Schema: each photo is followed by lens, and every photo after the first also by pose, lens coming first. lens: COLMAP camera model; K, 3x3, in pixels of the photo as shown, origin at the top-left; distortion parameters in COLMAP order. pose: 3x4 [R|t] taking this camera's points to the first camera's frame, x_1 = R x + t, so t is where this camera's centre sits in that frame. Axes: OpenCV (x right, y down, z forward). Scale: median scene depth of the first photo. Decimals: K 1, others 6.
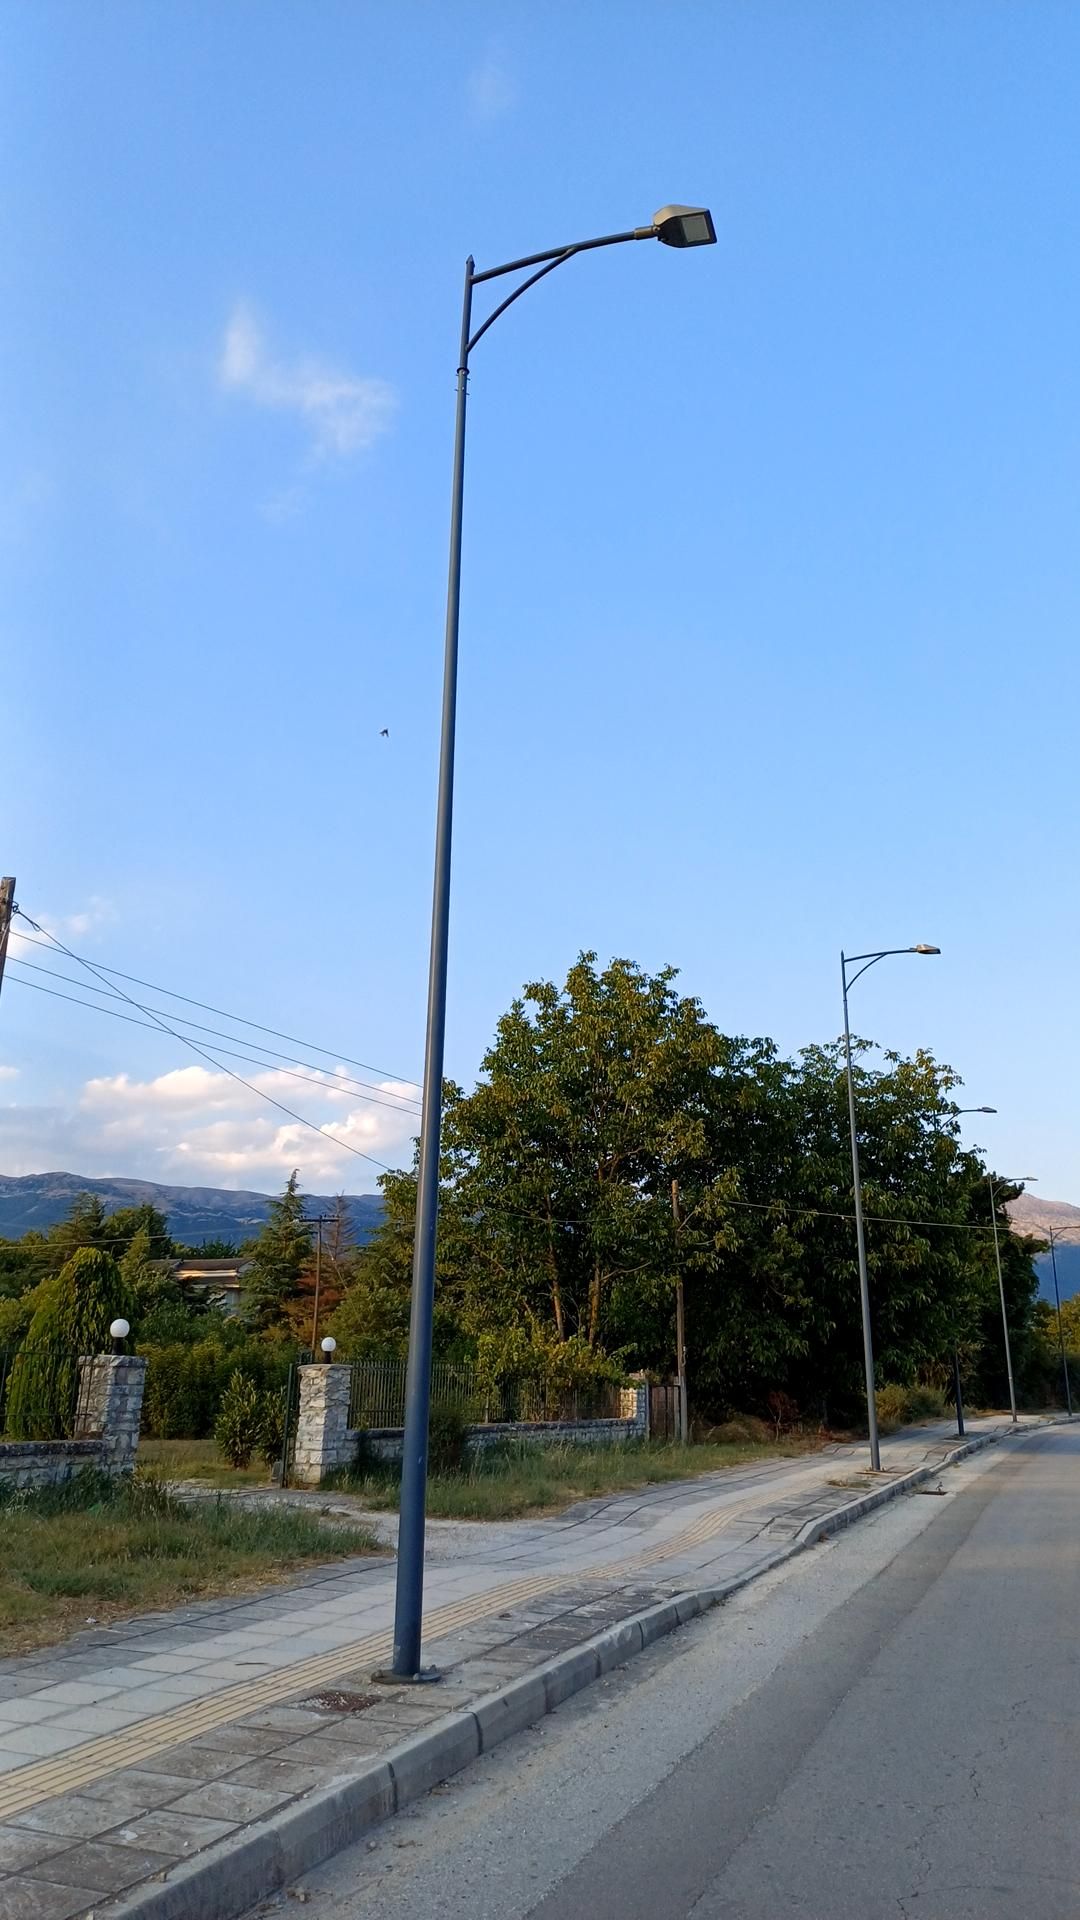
lens RADIAL K [[1292.1, 0, 540.0], [0, 1292.1, 960.0], [0, 0, 1]] dist [0.084242, -0.000821]
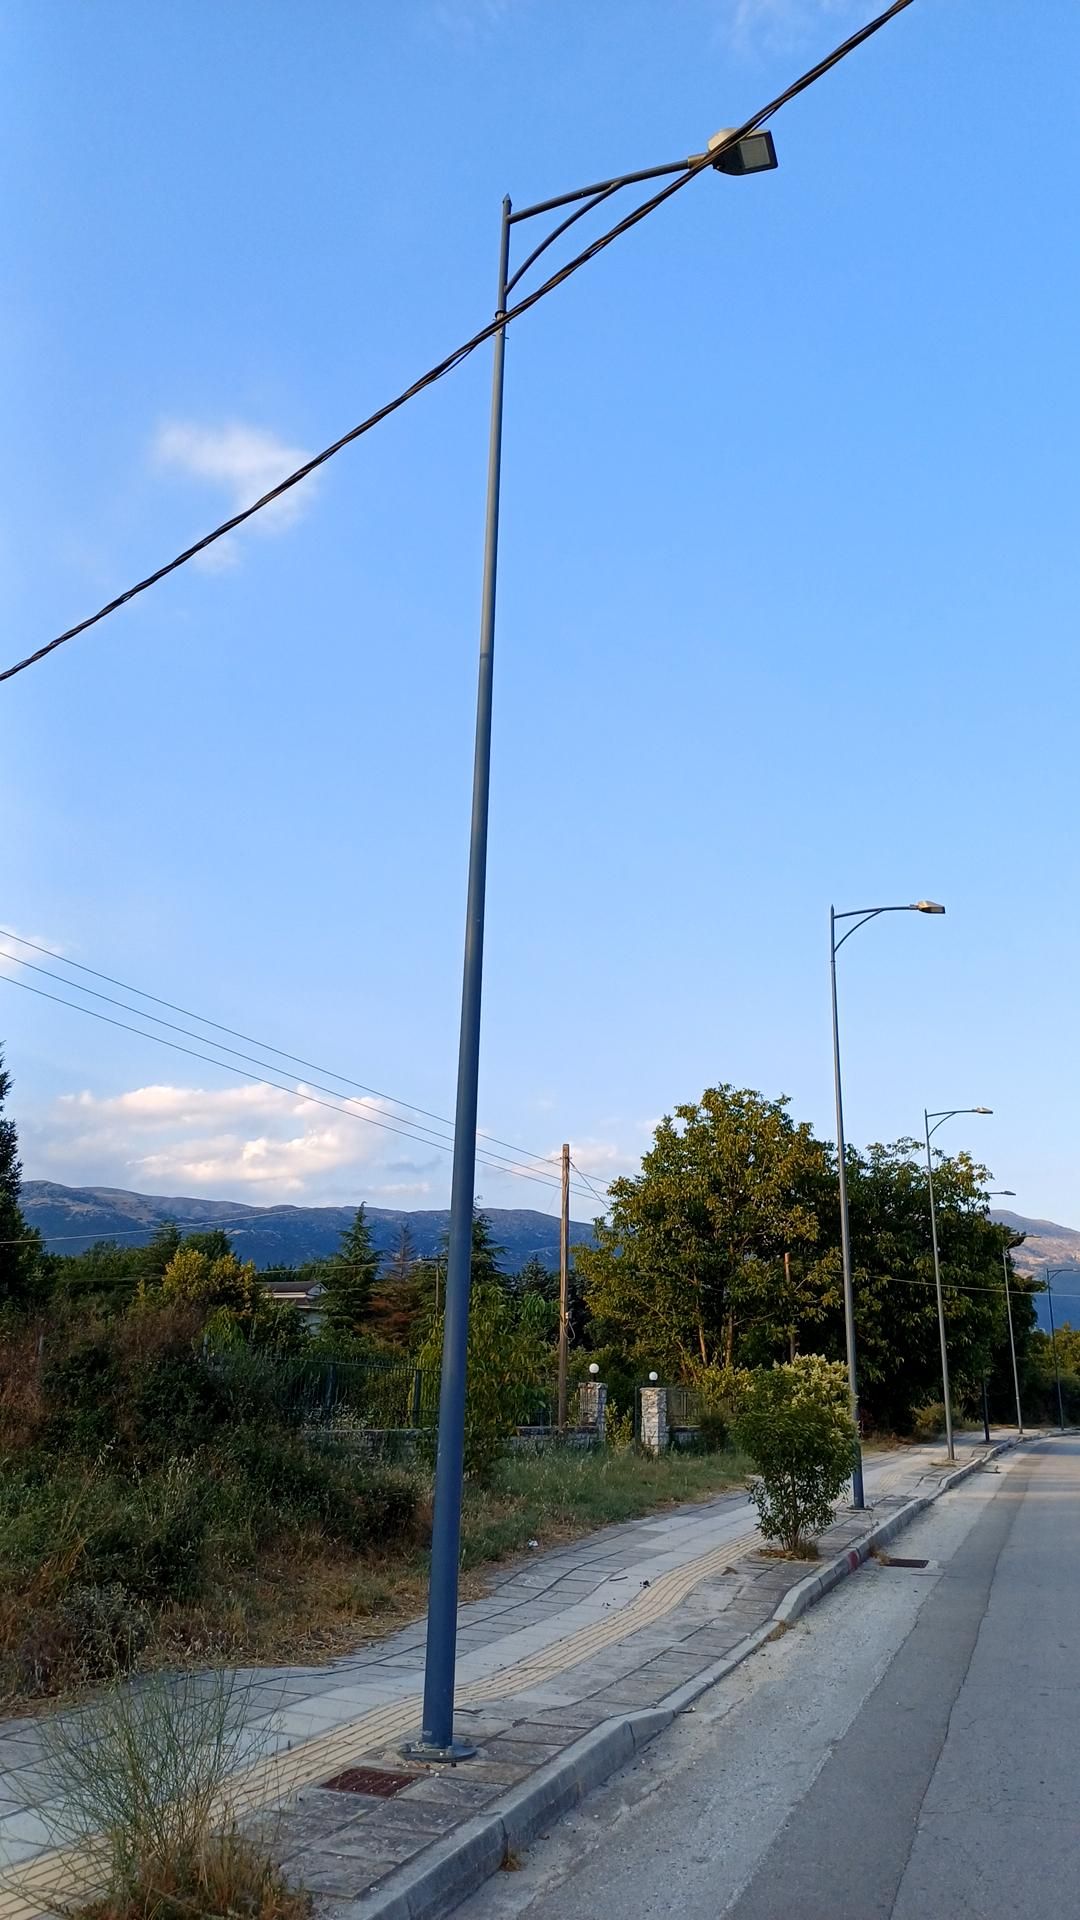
lens RADIAL K [[1320.5, 0, 540.0], [0, 1320.5, 960.0], [0, 0, 1]] dist [0.070675, 0.000125]
pose [[0.999780, 0.013472, 0.016091, -0.168365], [-0.013404, 0.999901, -0.004310, -0.118958], [-0.016148, 0.004093, 0.999861, -0.366510]]
